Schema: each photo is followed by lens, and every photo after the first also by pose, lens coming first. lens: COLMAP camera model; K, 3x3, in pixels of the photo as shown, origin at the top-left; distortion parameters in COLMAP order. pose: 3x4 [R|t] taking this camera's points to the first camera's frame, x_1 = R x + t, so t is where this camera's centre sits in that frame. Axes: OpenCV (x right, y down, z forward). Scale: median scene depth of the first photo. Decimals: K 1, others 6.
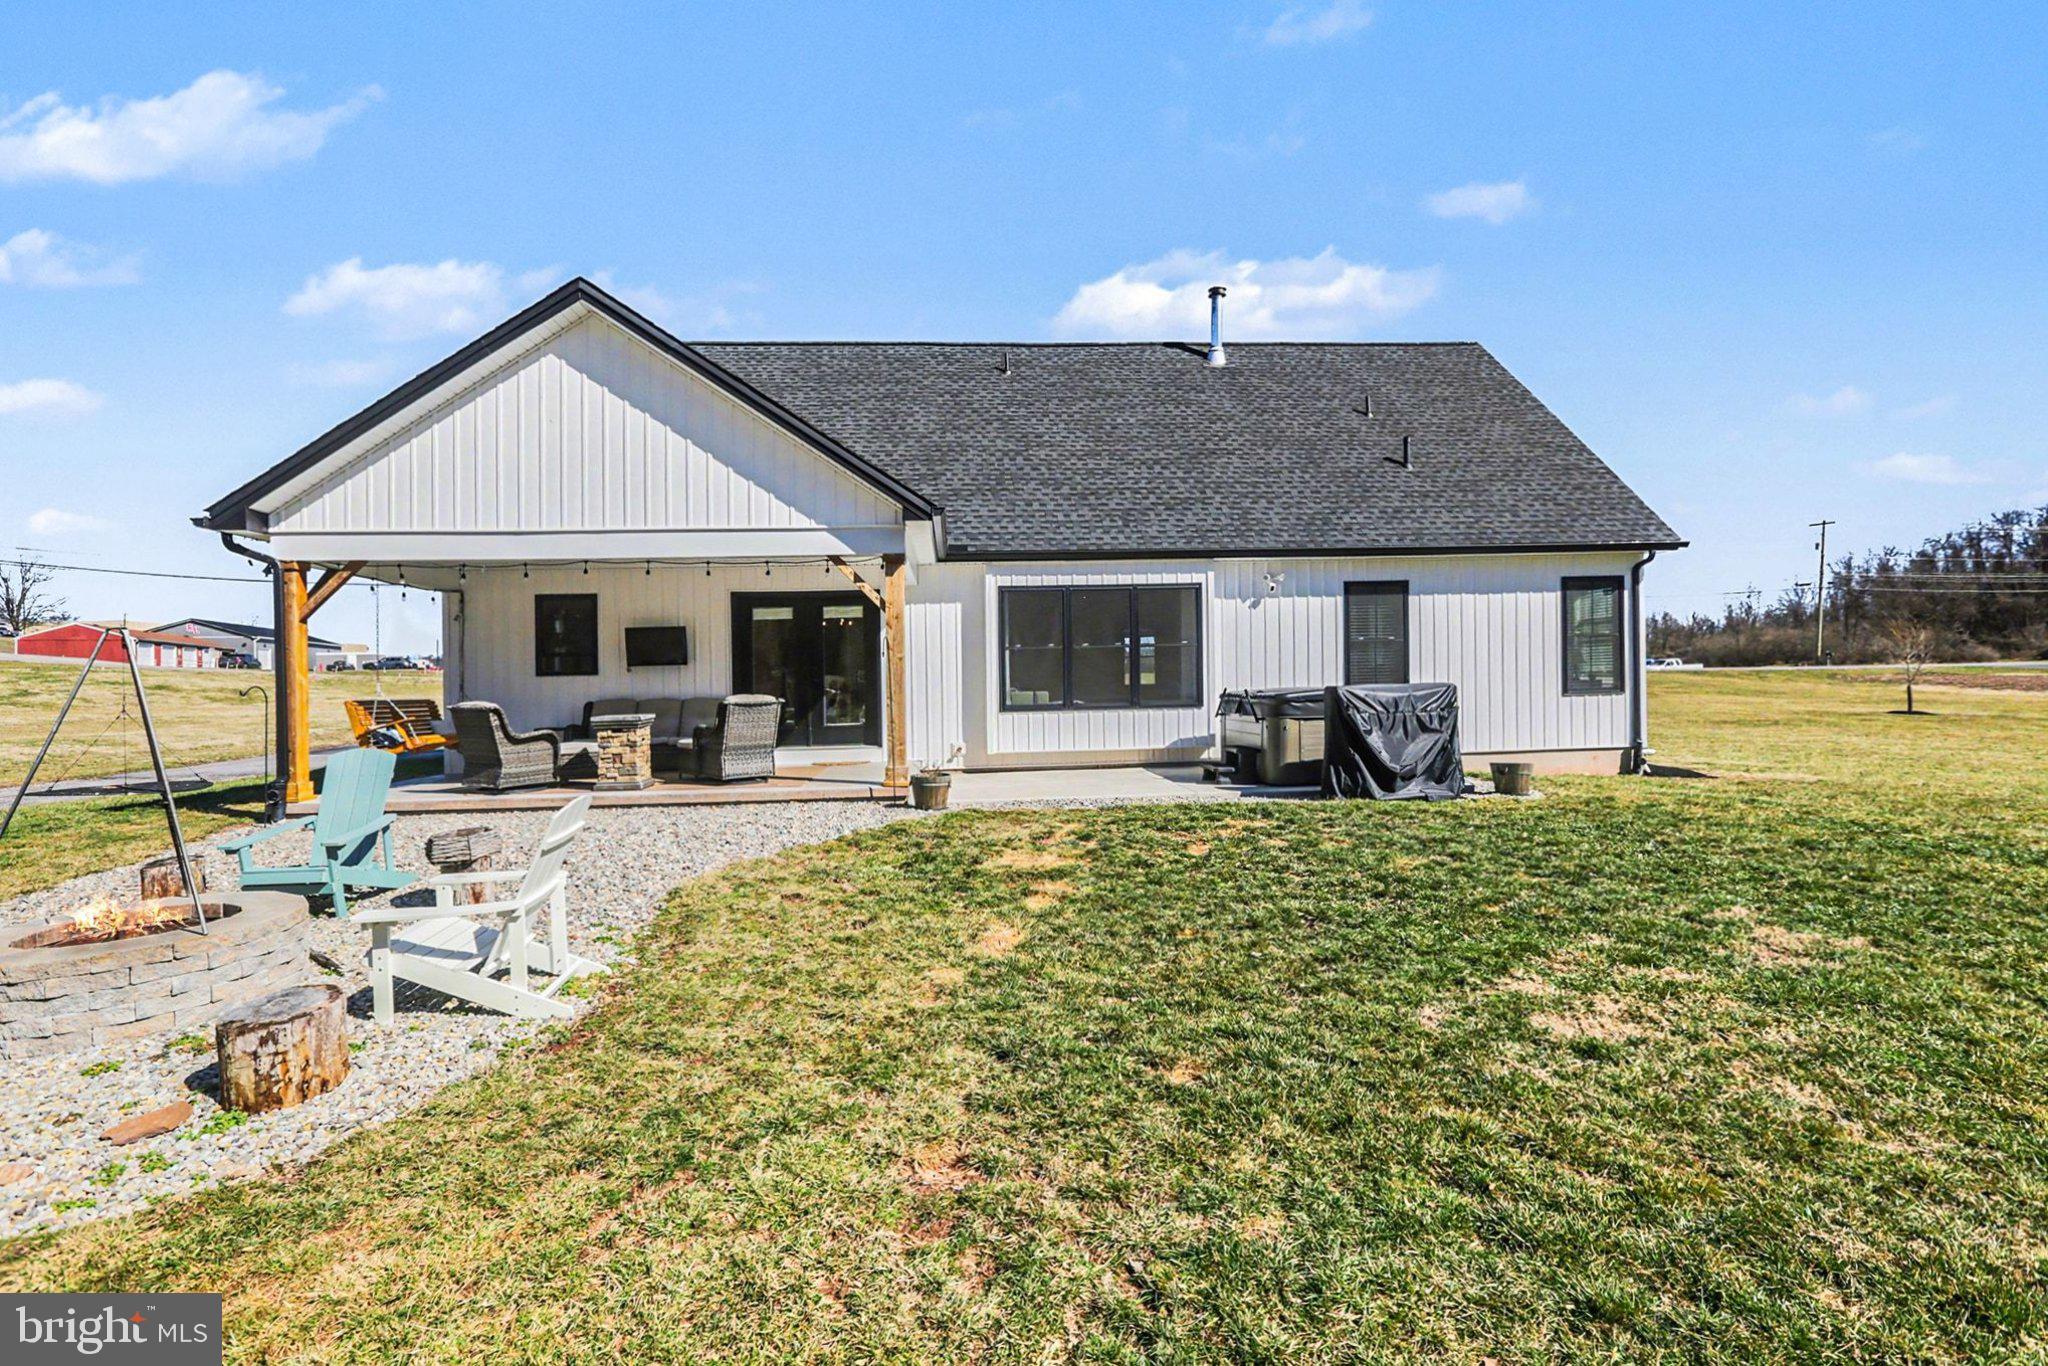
lens RADIAL K [[912.9, 0, 1037.4], [0, 912.9, 672.4], [0, 0, 1]] dist [-0.015191, 0.001124]
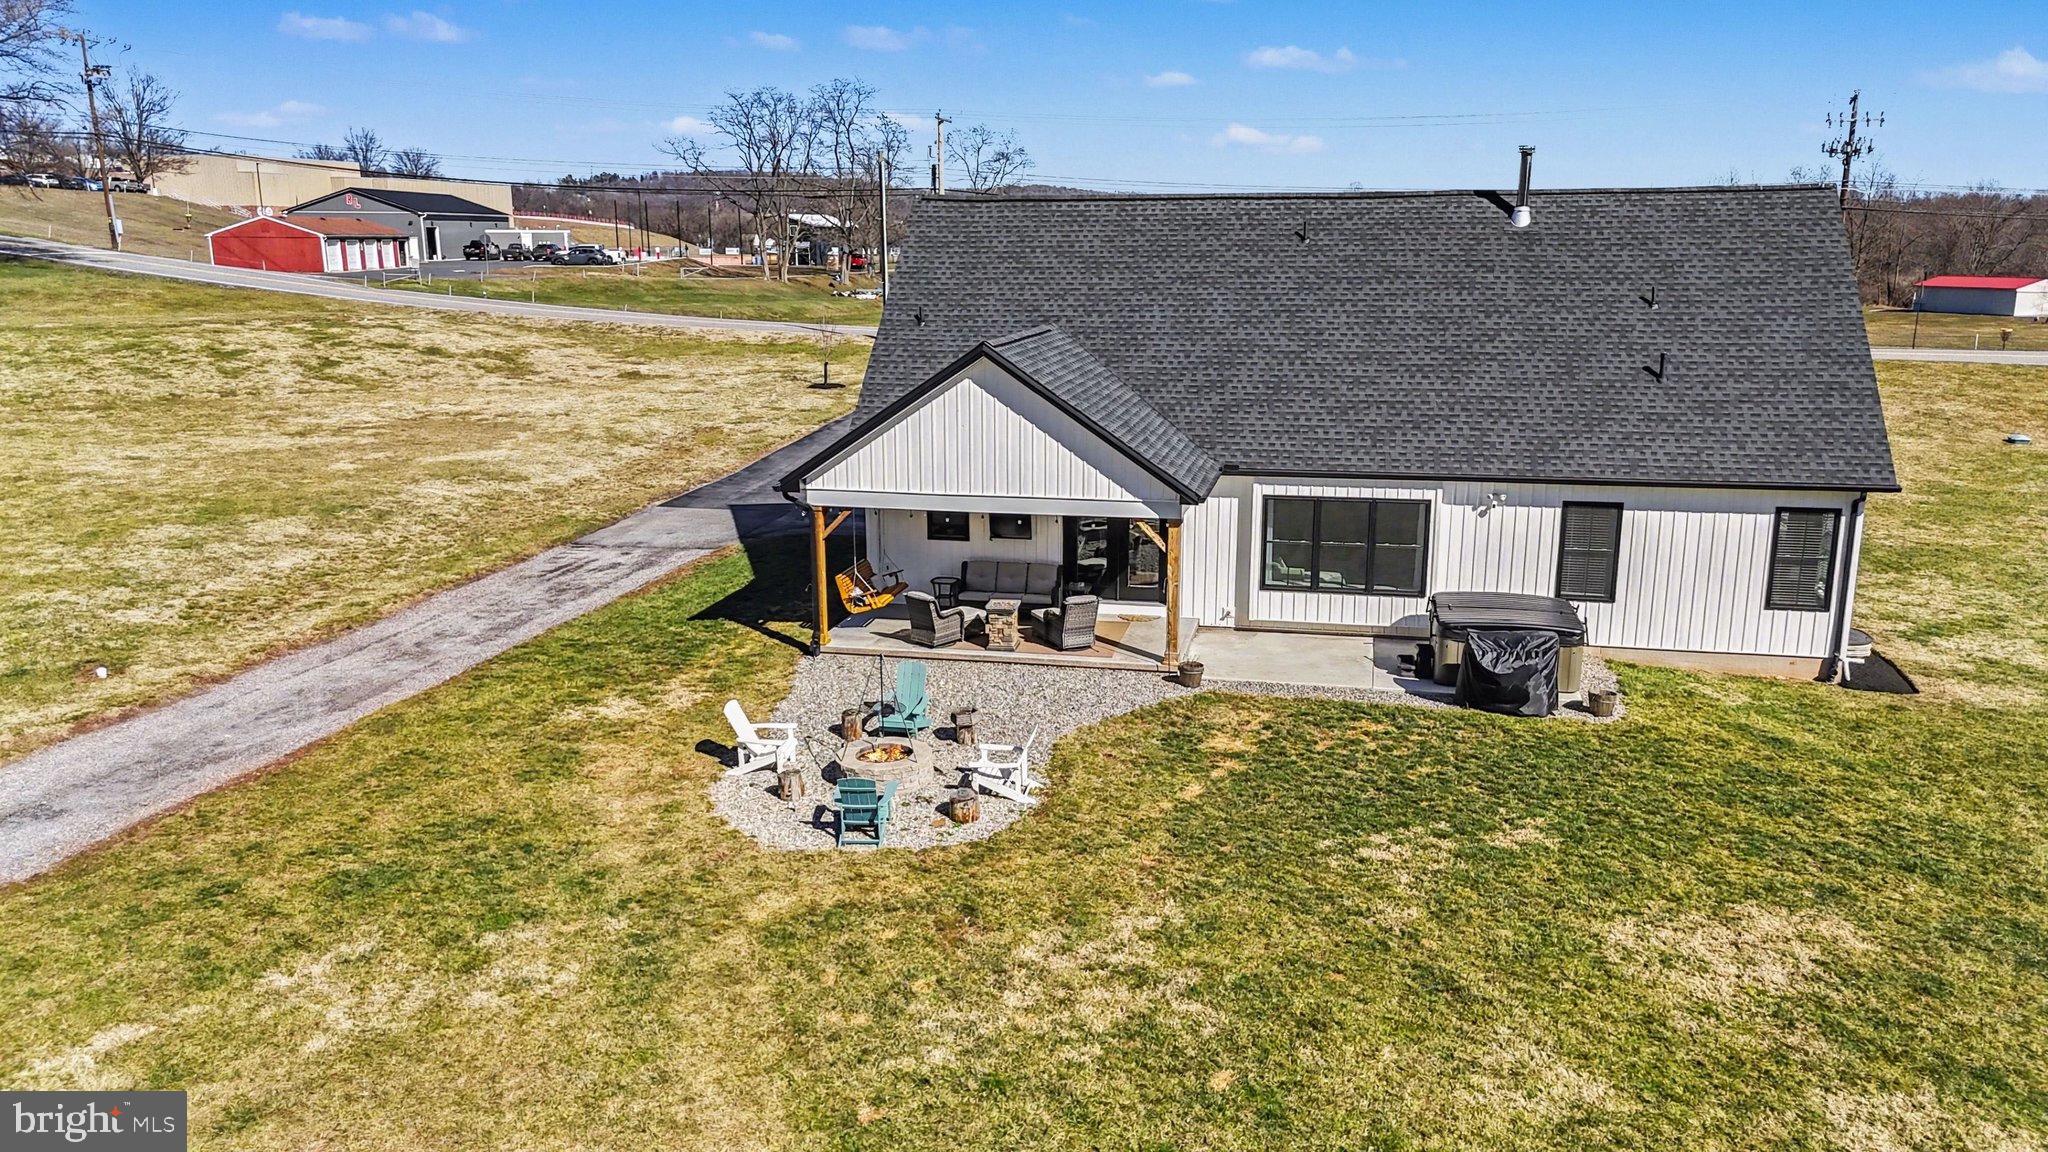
lens RADIAL K [[1430.1, 0, 1014.8], [0, 1430.1, 571.9], [0, 0, 1]] dist [0.039563, -0.005574]
pose [[0.950790, 0.077097, -0.300092, 0.233404], [-0.006857, 0.973545, 0.228392, -0.438960], [0.309761, -0.215095, 0.926165, -0.980677]]
